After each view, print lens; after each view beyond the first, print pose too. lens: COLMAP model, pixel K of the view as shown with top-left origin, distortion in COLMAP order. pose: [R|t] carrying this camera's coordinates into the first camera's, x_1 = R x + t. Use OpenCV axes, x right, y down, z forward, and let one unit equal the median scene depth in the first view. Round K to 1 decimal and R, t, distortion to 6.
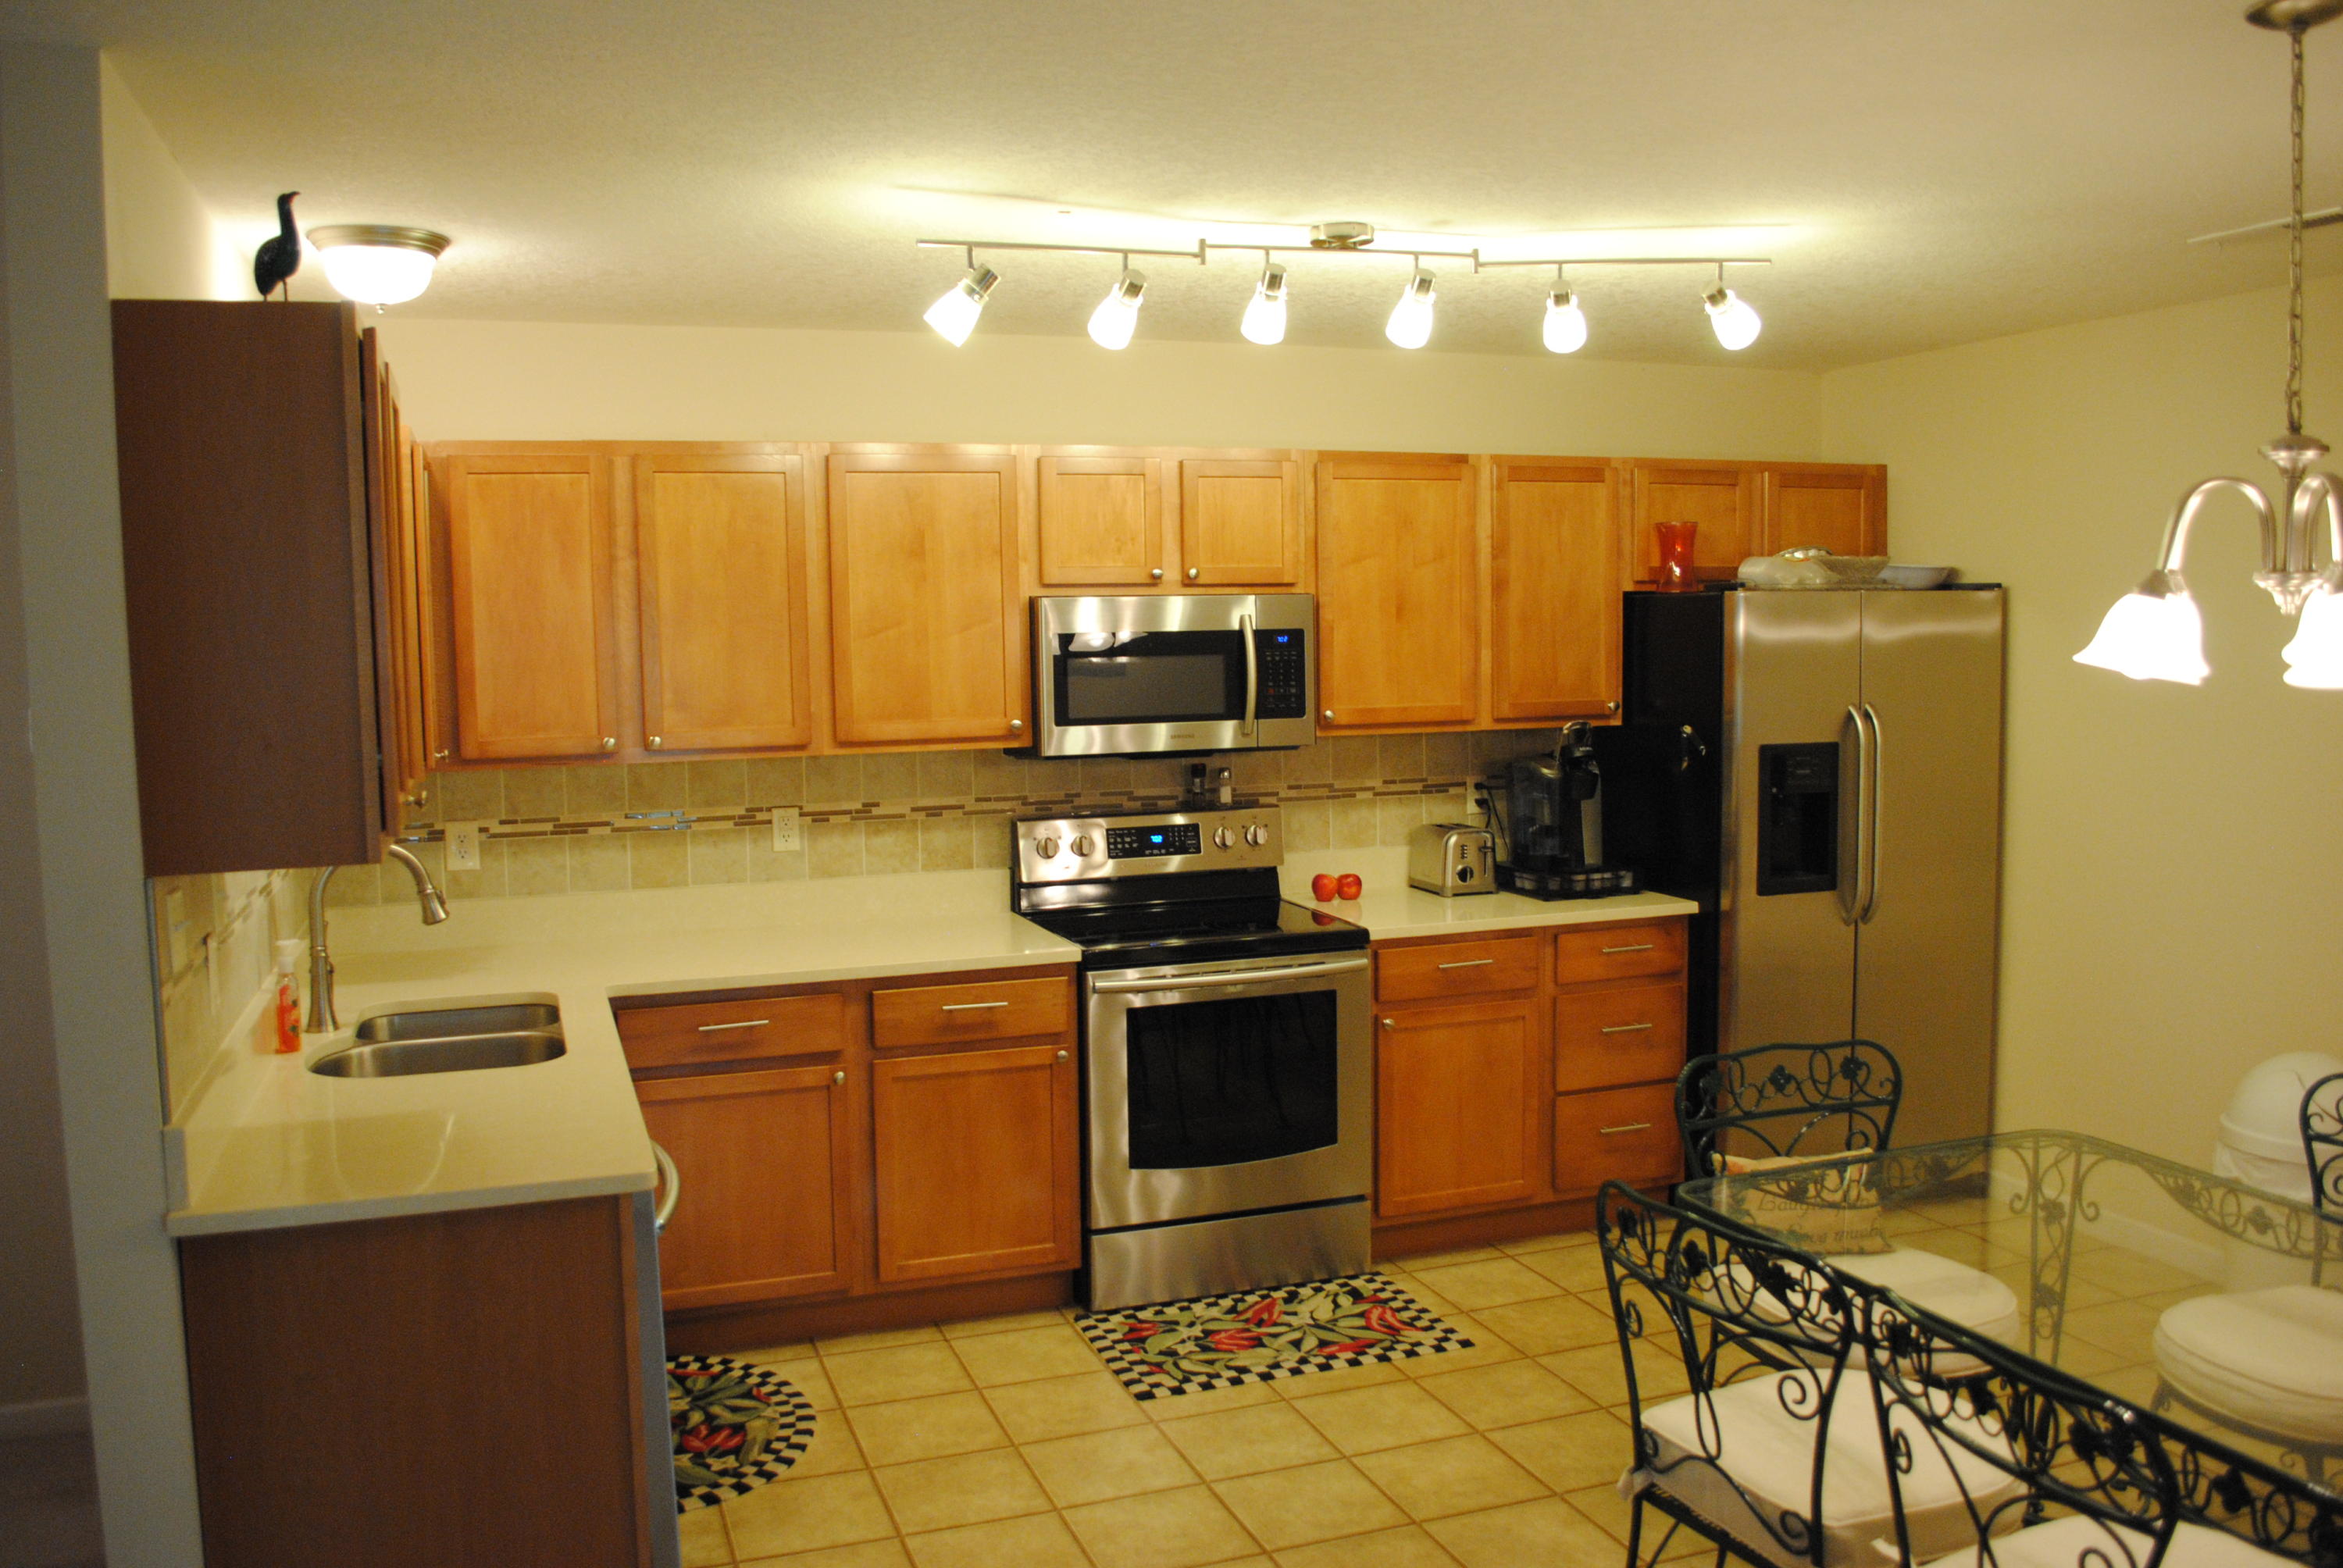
lens RADIAL K [[1856.6, 0, 1166.2], [0, 1856.6, 787.4], [0, 0, 1]] dist [-0.054005, 0.013130]
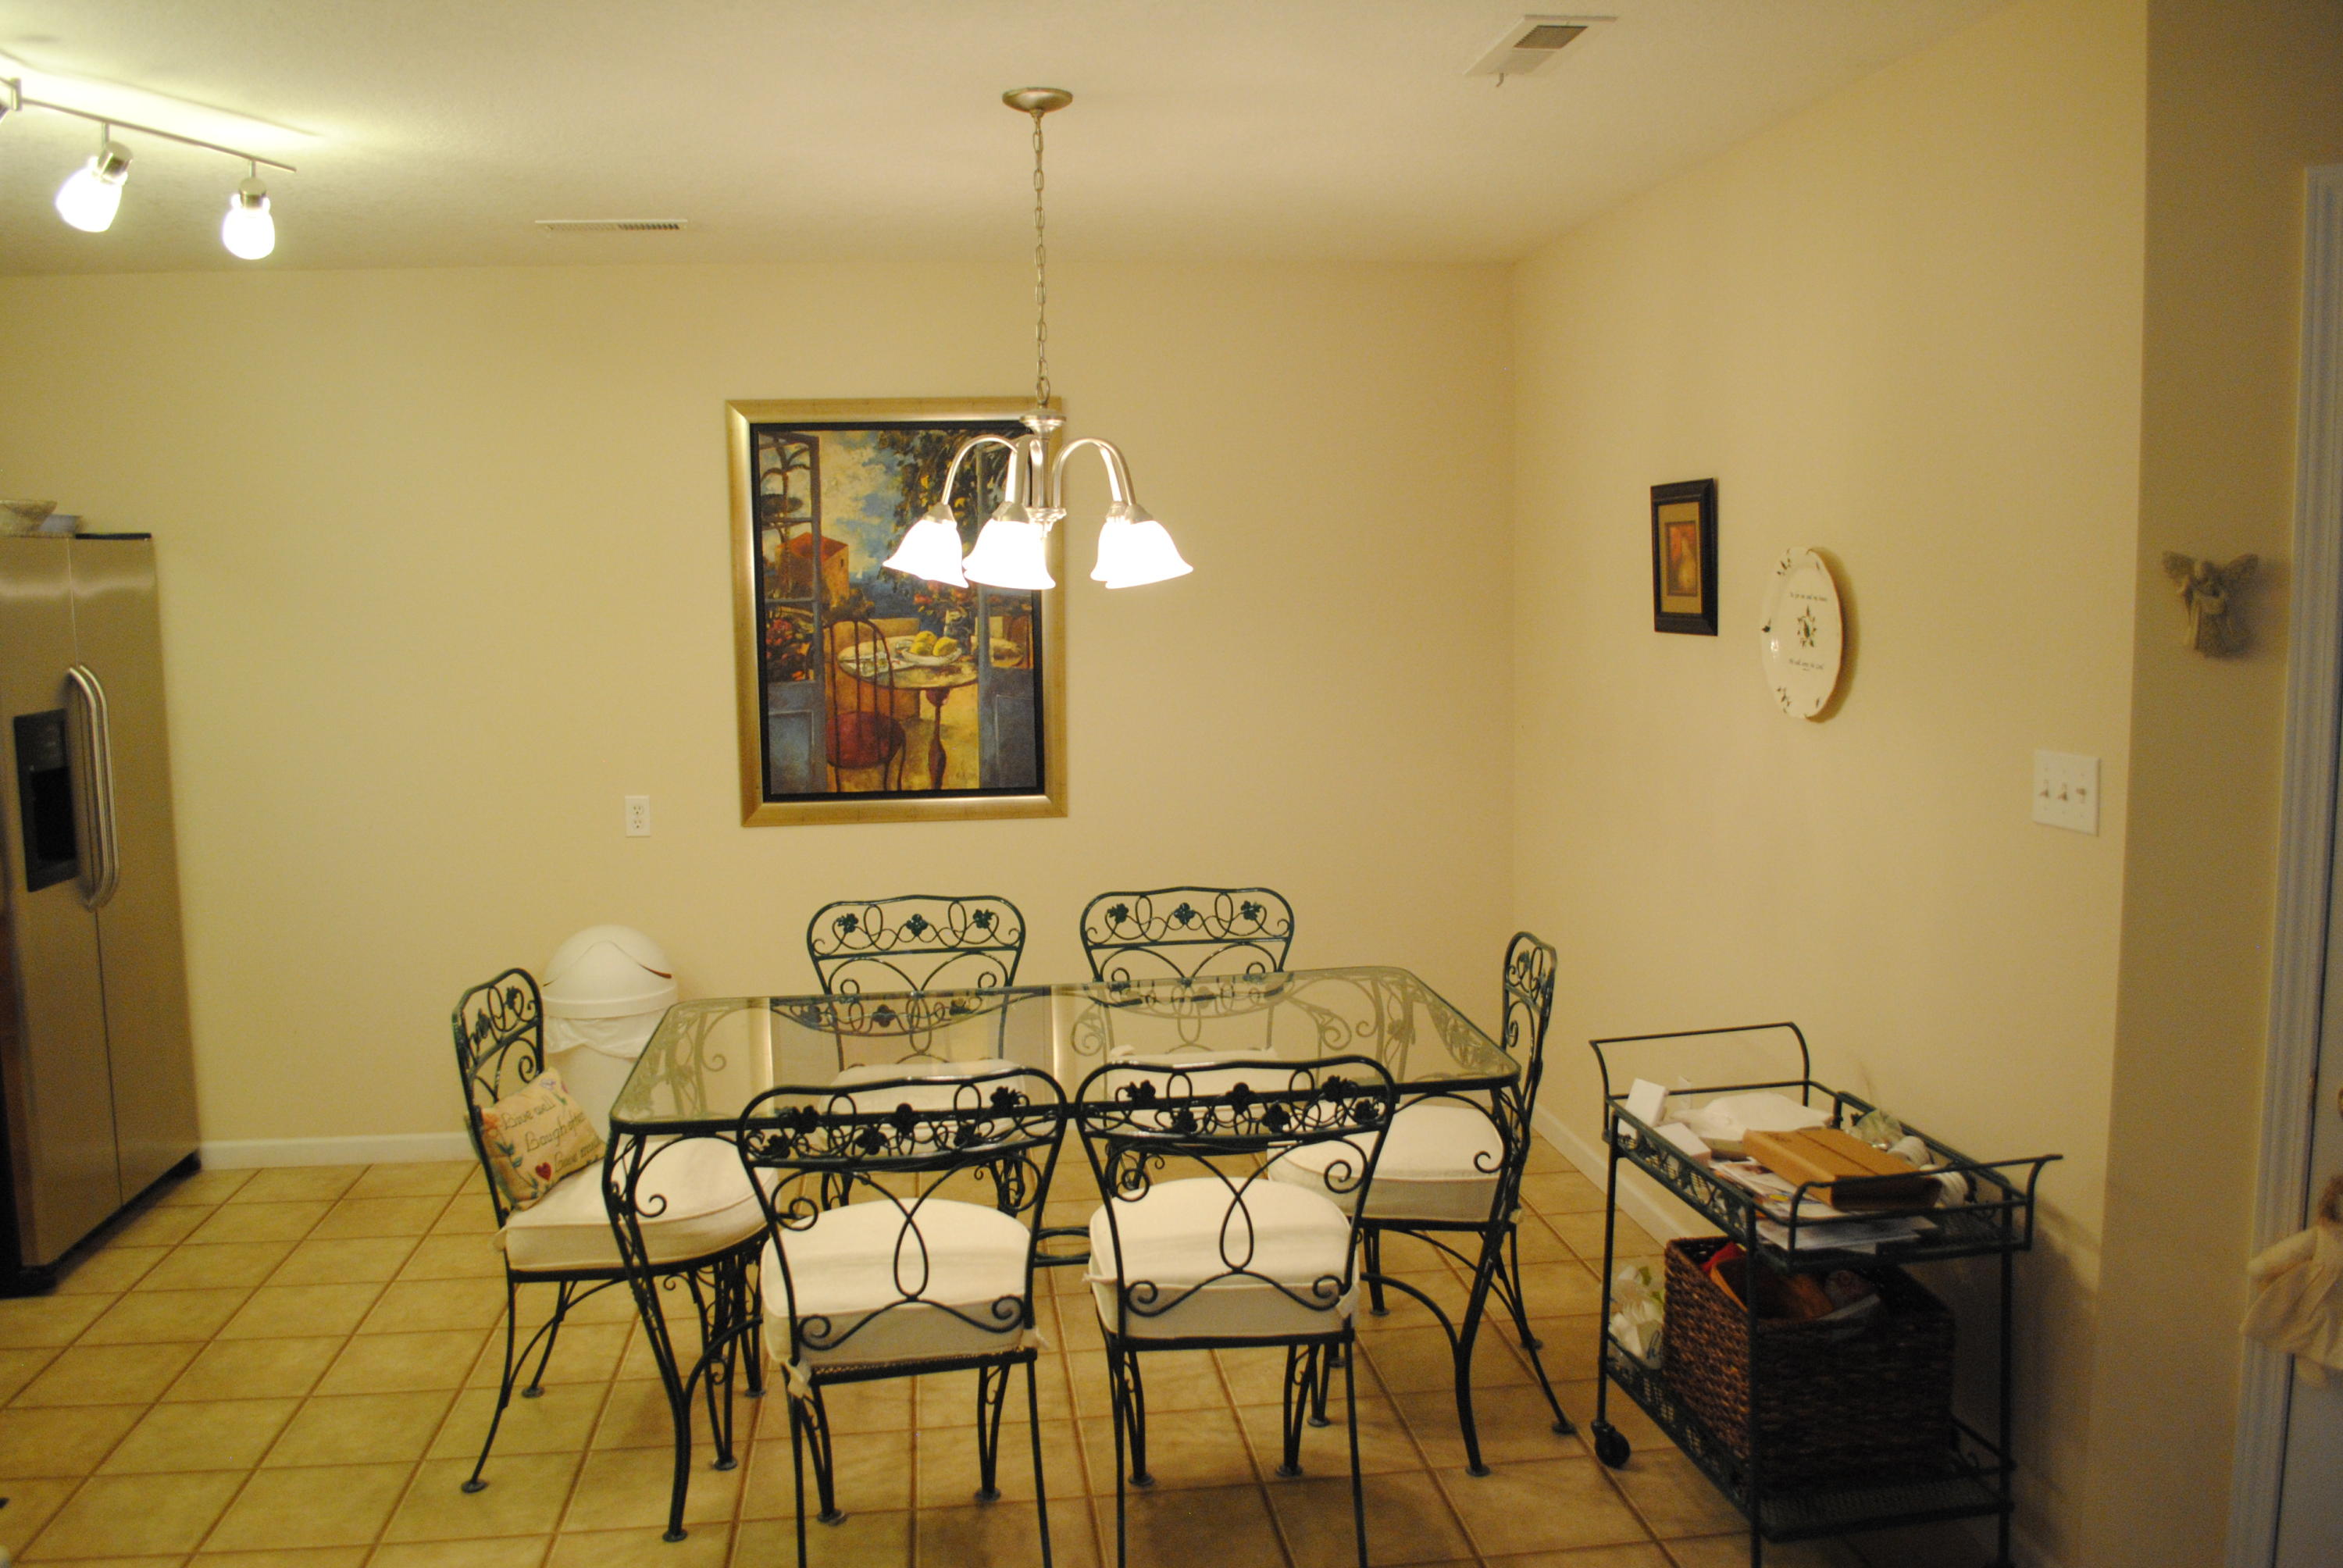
lens RADIAL K [[1856.6, 0, 1165.6], [0, 1856.6, 778.8], [0, 0, 1]] dist [-0.054005, 0.013130]
pose [[0.213380, -0.115617, 0.970104, -0.554364], [0.094484, 0.990760, 0.097297, -0.039023], [-0.972390, 0.070898, 0.222333, 0.416650]]
